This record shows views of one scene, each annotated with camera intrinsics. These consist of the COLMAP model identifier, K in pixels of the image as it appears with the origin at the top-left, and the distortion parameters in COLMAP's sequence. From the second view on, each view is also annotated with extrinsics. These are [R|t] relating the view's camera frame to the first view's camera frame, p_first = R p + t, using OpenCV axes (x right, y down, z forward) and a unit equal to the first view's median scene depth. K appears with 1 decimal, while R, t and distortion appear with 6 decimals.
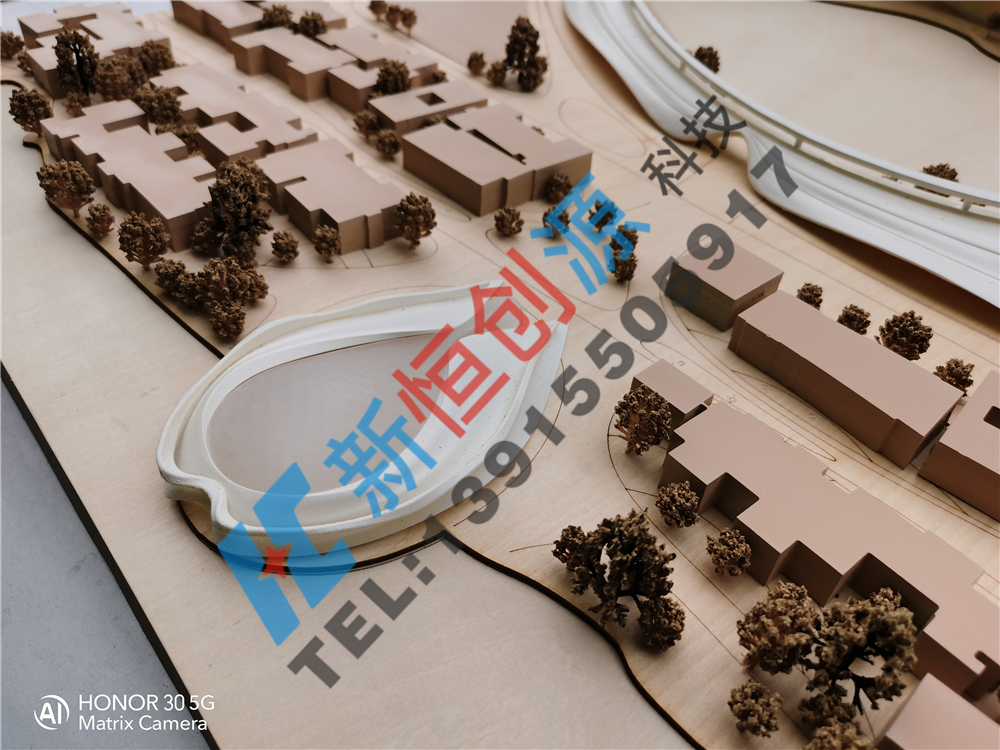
lens RADIAL K [[771.8, 0, 500.0], [0, 771.8, 375.0], [0, 0, 1]] dist [0.049865, -0.057613]
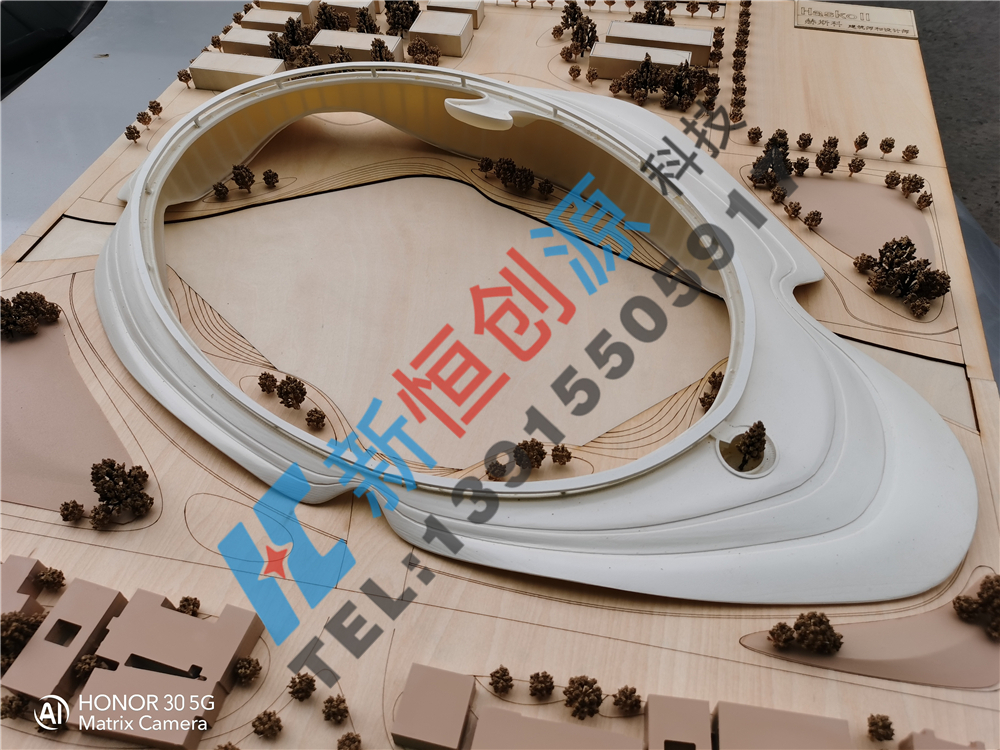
lens RADIAL K [[771.8, 0, 500.0], [0, 771.8, 375.0], [0, 0, 1]] dist [0.049865, -0.057613]
pose [[0.804610, -0.503744, 0.314397, 0.224528], [0.461403, 0.863660, 0.202972, -0.649567], [-0.373778, -0.018250, 0.927339, -0.082024]]
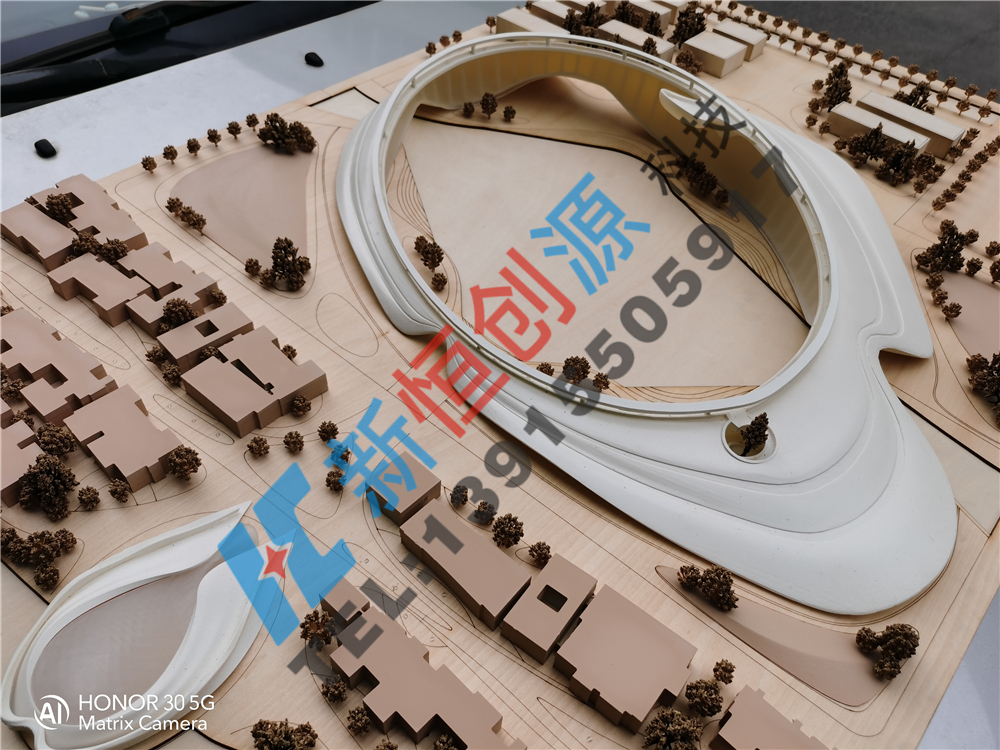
lens RADIAL K [[771.8, 0, 500.0], [0, 771.8, 375.0], [0, 0, 1]] dist [0.049865, -0.057613]
pose [[0.992457, -0.098257, 0.073318, 0.338469], [0.091809, 0.991998, 0.086662, -0.391214], [-0.081246, -0.079277, 0.993536, -0.397088]]
